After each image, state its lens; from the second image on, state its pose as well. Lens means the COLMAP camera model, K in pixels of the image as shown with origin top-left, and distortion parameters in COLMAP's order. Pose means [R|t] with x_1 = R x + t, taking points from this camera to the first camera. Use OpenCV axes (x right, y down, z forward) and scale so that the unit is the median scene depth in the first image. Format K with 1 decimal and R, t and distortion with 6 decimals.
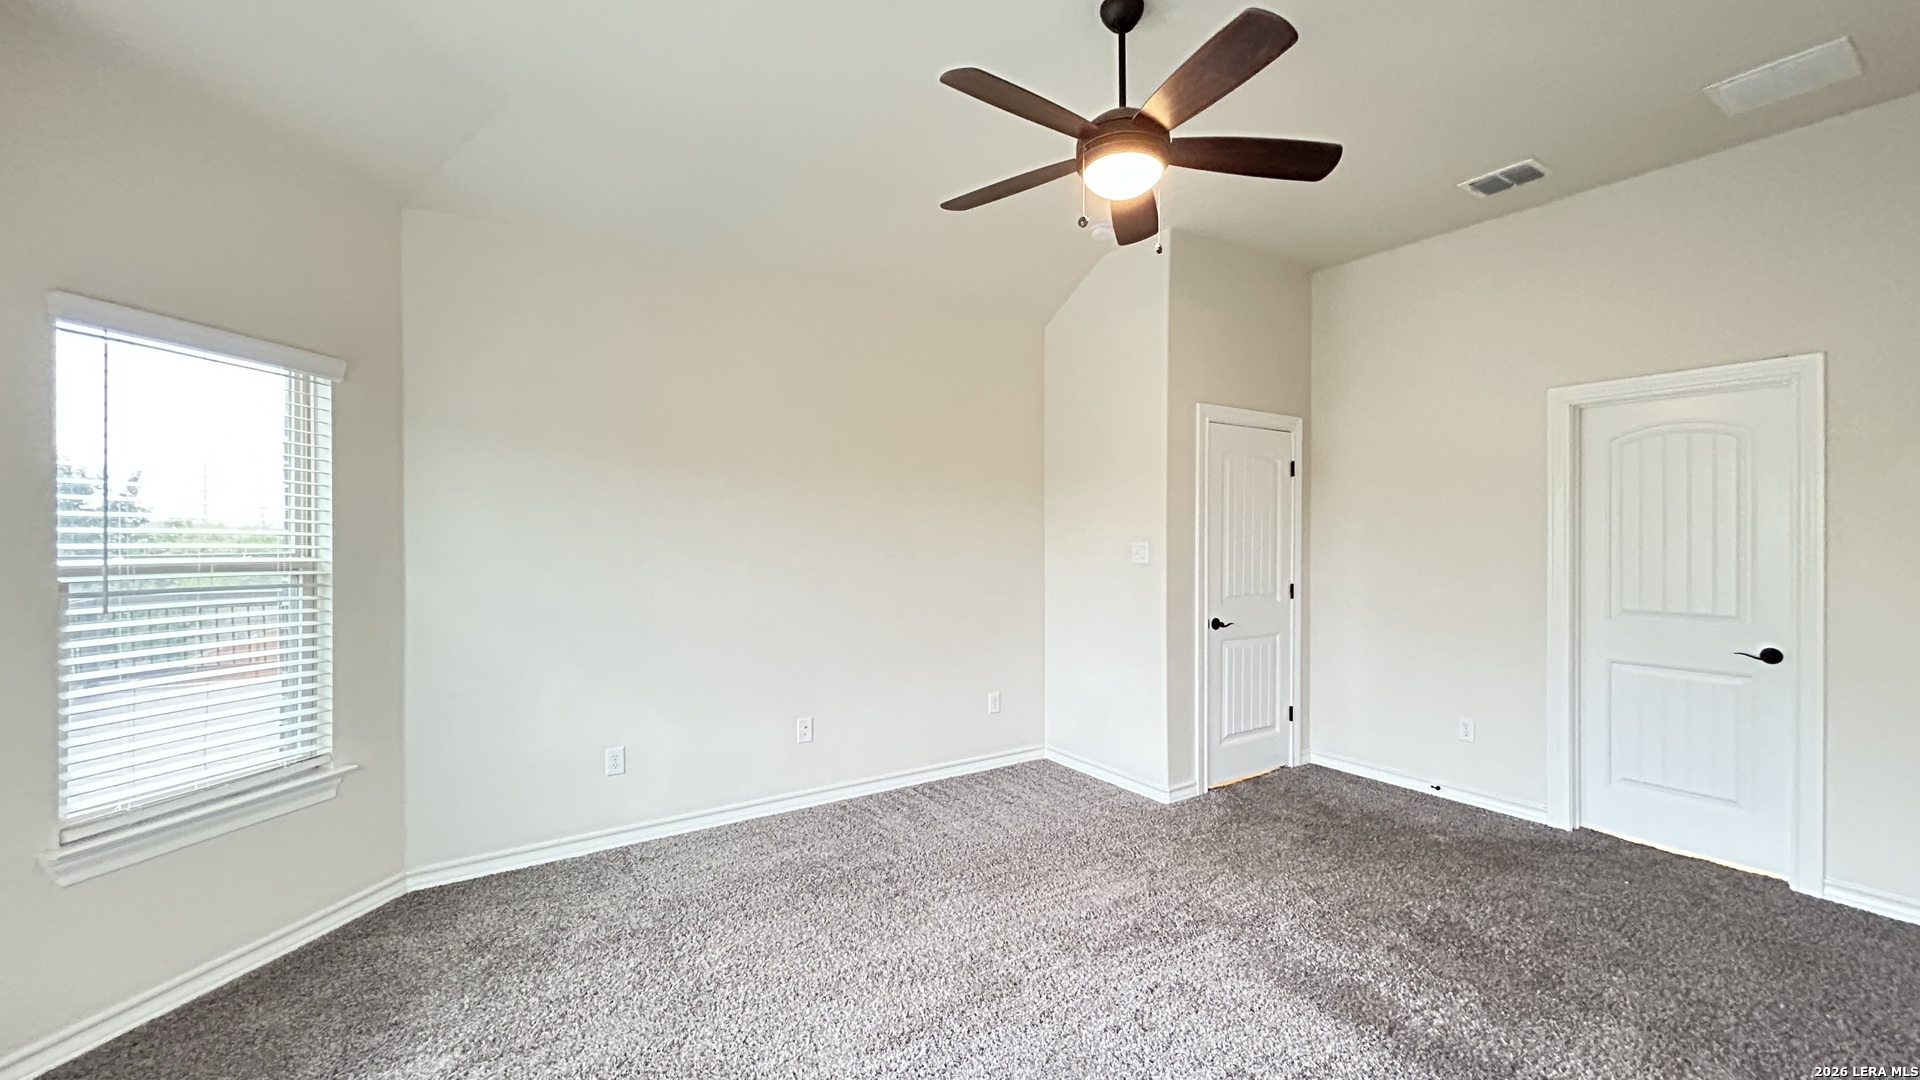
lens RADIAL K [[769.7, 0, 963.2], [0, 769.7, 537.1], [0, 0, 1]] dist [-0.001610, 0.000211]
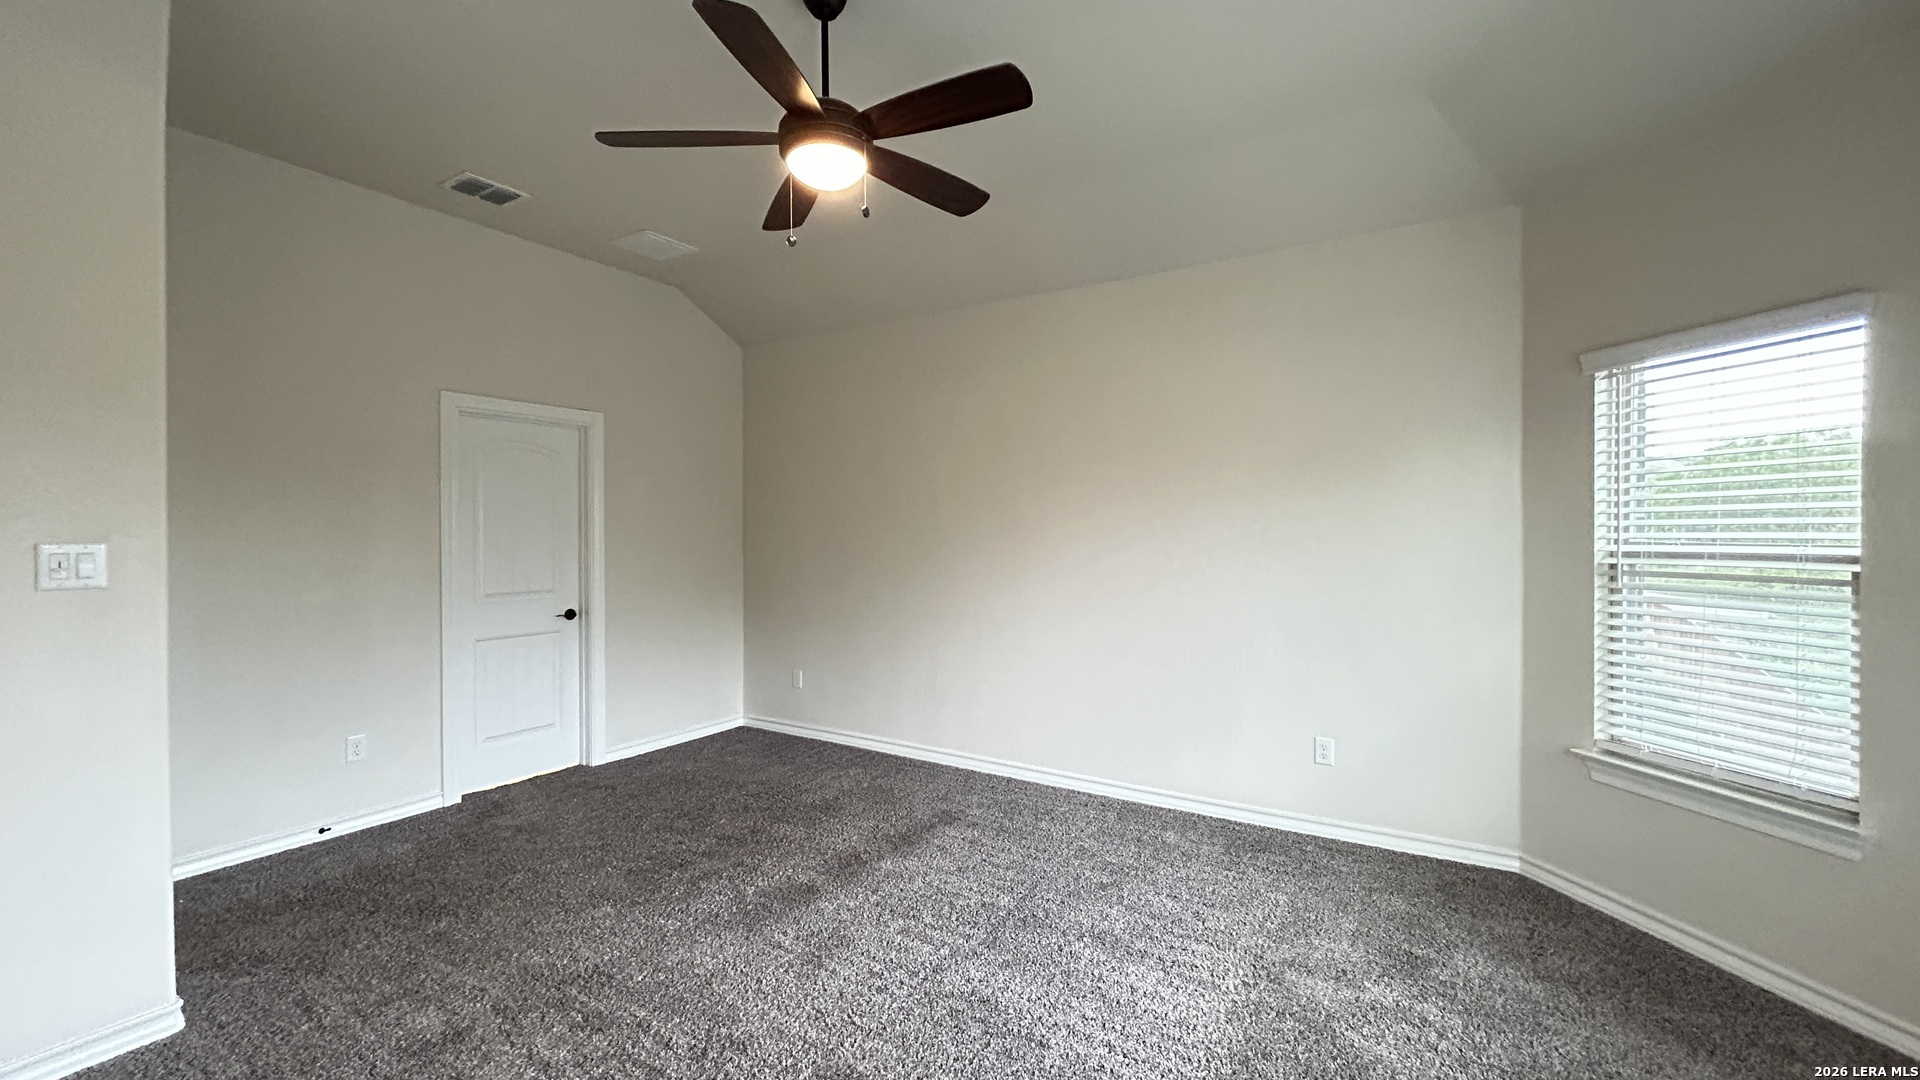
lens RADIAL K [[769.7, 0, 963.2], [0, 769.7, 537.1], [0, 0, 1]] dist [-0.001610, 0.000211]
pose [[-0.407097, -0.007993, 0.913350, -0.498531], [0.001668, 0.999954, 0.009494, -0.001993], [-0.913383, 0.005389, -0.407065, 0.801530]]
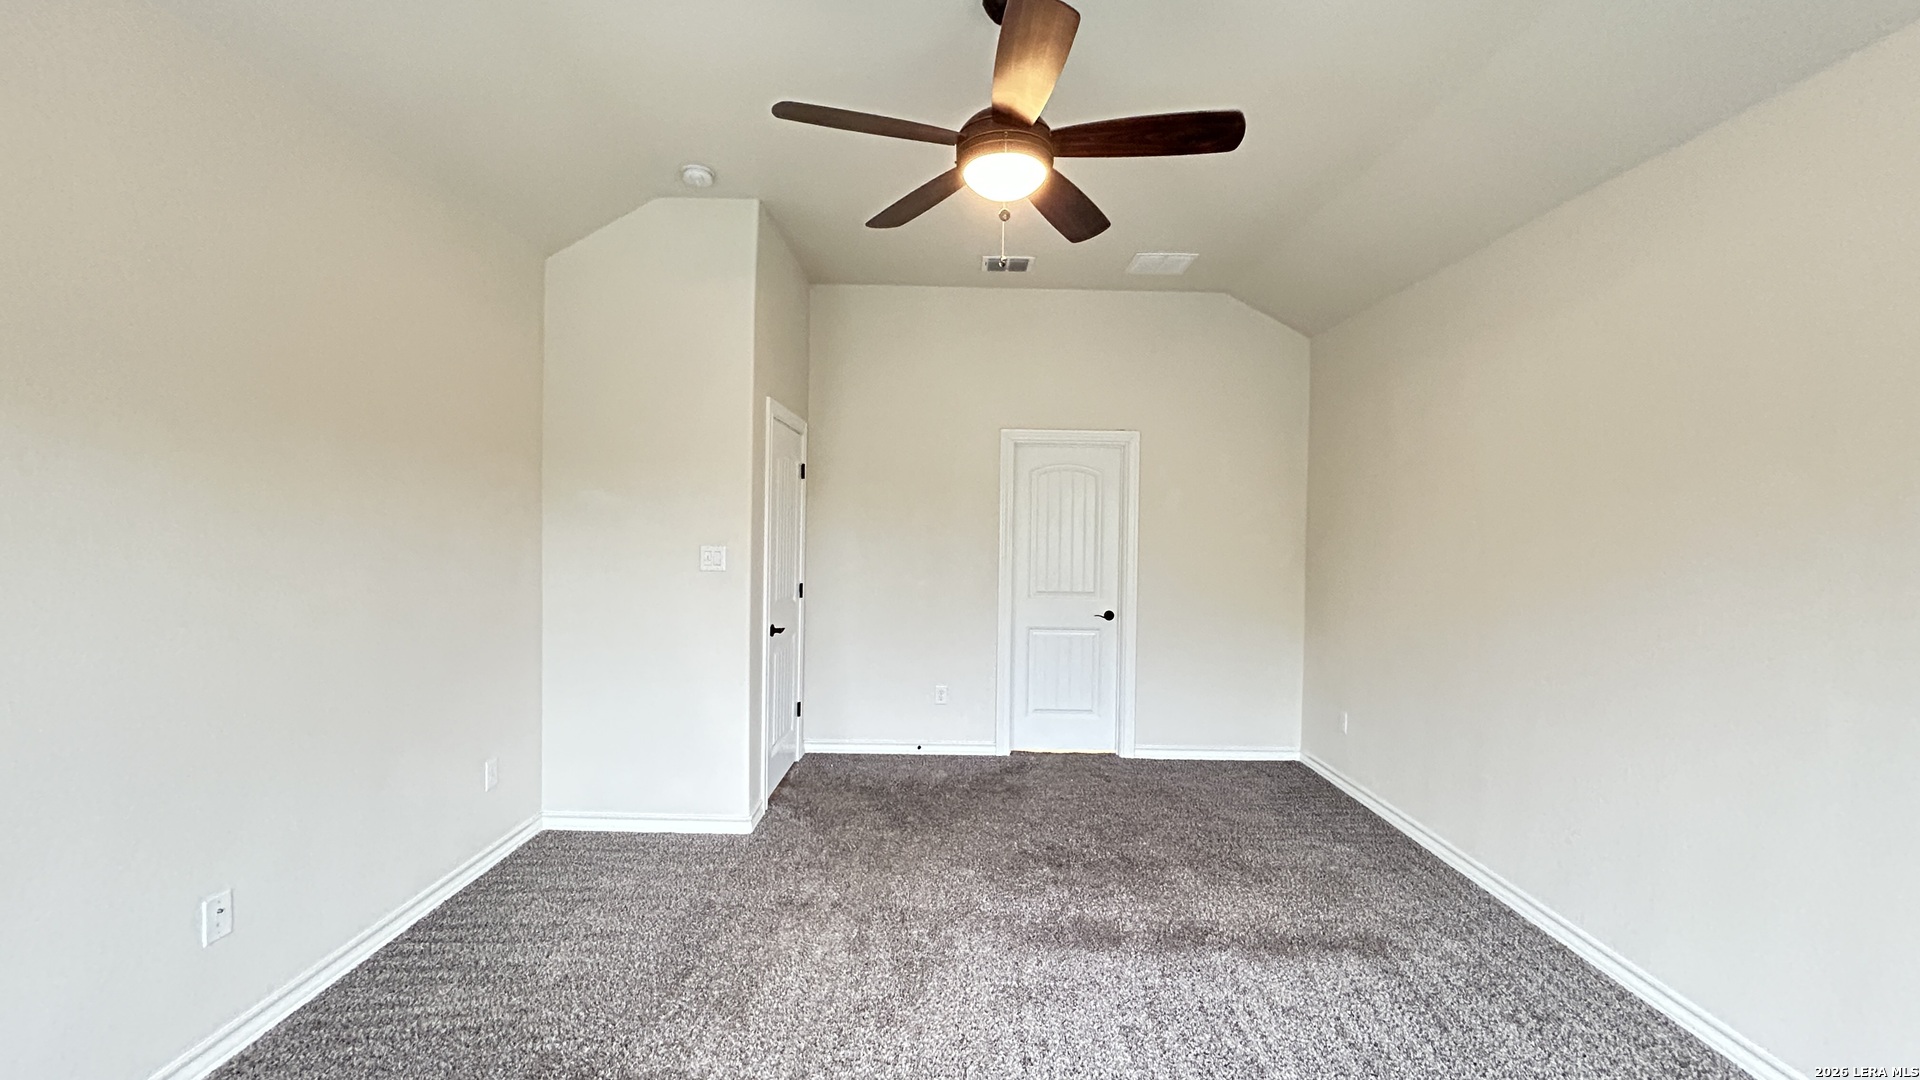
lens RADIAL K [[769.7, 0, 963.2], [0, 769.7, 537.1], [0, 0, 1]] dist [-0.001610, 0.000211]
pose [[0.550697, -0.003254, 0.834699, -0.397416], [-0.014499, 0.999804, 0.013464, -0.022306], [-0.834579, -0.019517, 0.550542, 0.328399]]
